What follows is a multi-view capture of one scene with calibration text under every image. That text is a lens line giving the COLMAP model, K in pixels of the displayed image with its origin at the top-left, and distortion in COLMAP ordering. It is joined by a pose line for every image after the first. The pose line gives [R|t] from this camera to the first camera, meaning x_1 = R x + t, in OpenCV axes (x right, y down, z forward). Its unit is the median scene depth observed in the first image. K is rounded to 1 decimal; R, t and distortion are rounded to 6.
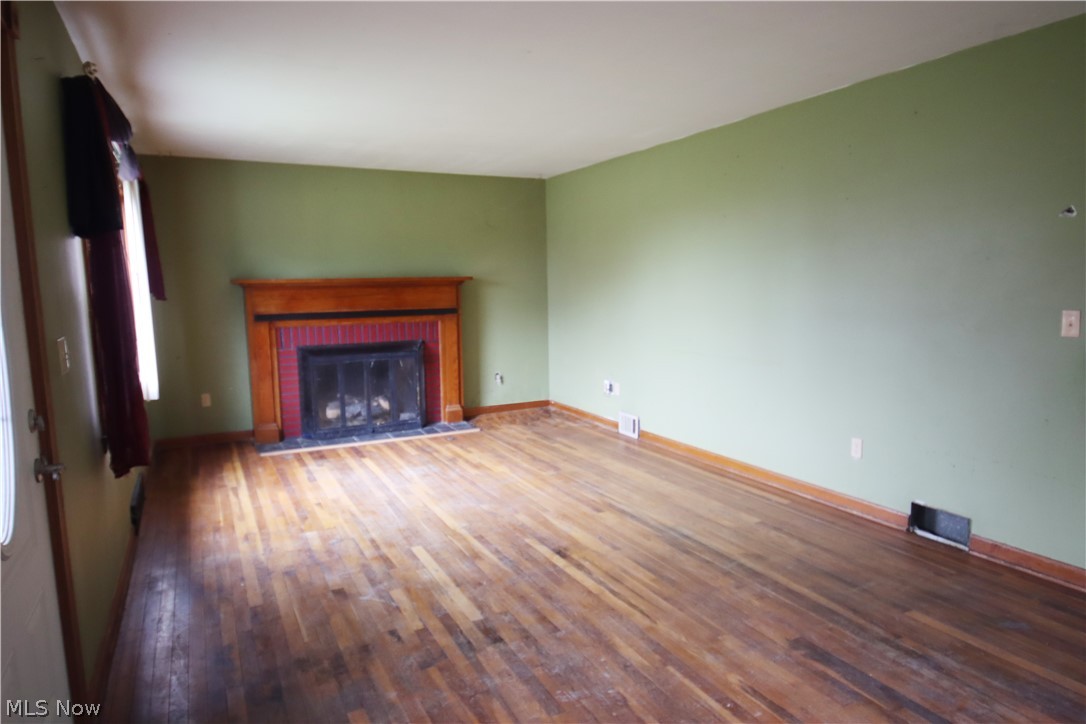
lens RADIAL K [[686.9, 0, 516.6], [0, 686.9, 363.0], [0, 0, 1]] dist [0.060534, -0.063298]
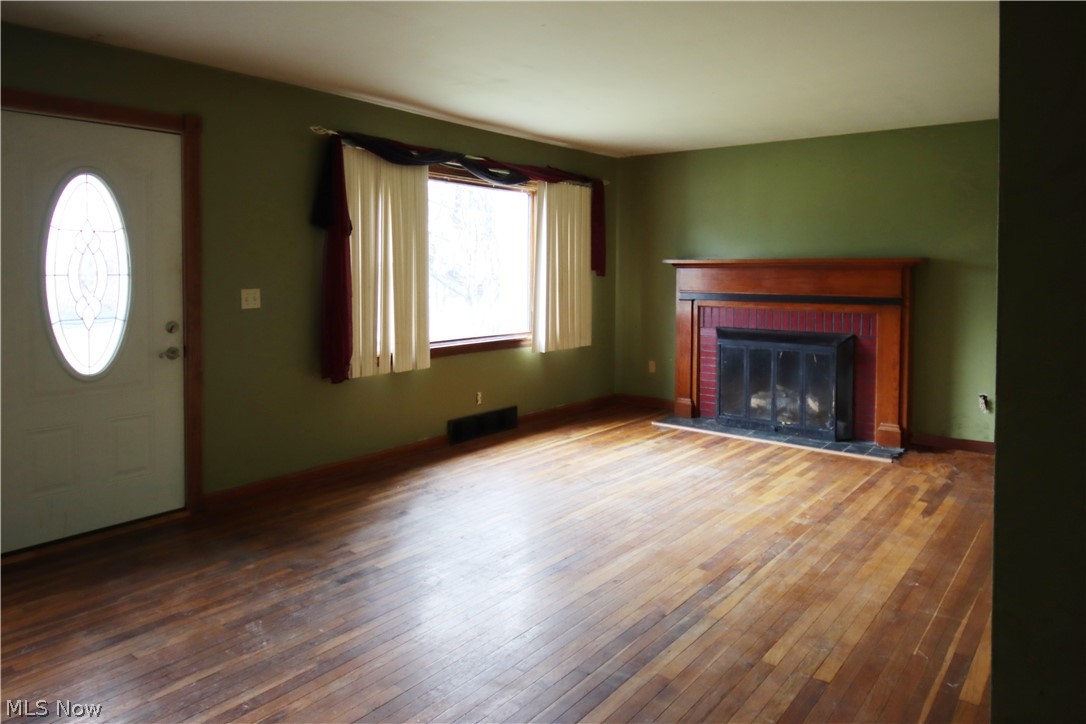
lens RADIAL K [[704.9, 0, 542.0], [0, 704.9, 295.6], [0, 0, 1]] dist [0.034815, -0.026200]
pose [[0.457333, 0.053433, -0.887689, 0.472488], [-0.117716, 0.993047, -0.000872, -0.038054], [0.881470, 0.104894, 0.460443, 0.306458]]
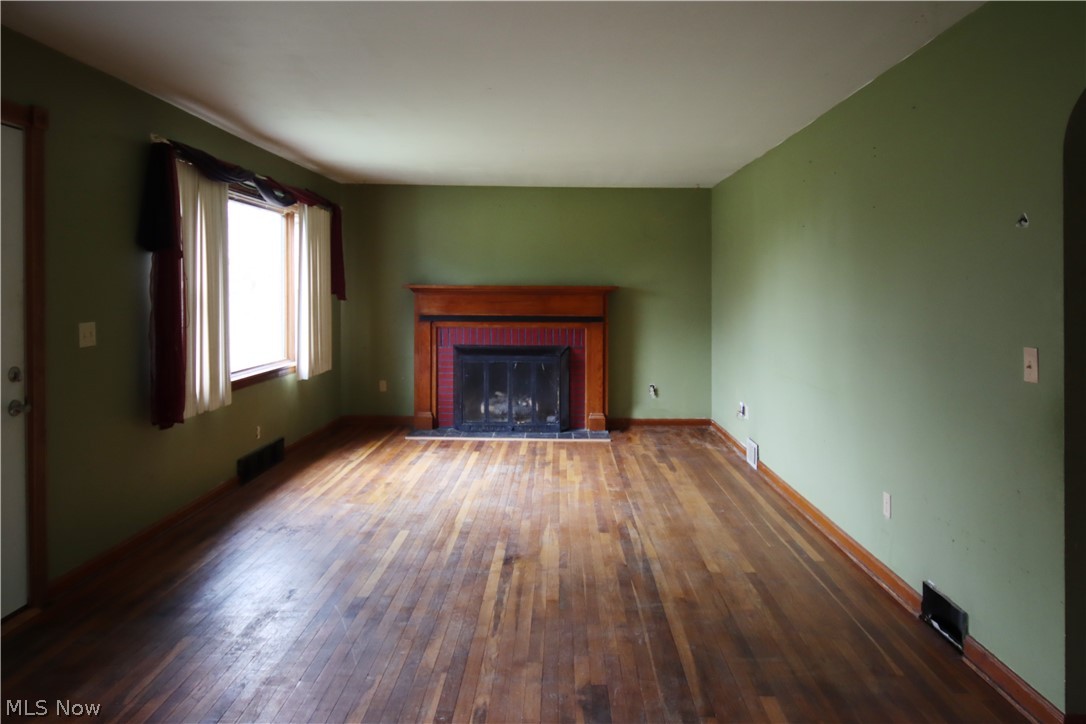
lens RADIAL K [[704.9, 0, 542.0], [0, 704.9, 295.6], [0, 0, 1]] dist [0.034815, -0.026200]
pose [[0.899068, 0.028406, -0.436887, 0.310300], [-0.075694, 0.992951, -0.091209, -0.009818], [0.431217, 0.115073, 0.894880, 0.029119]]
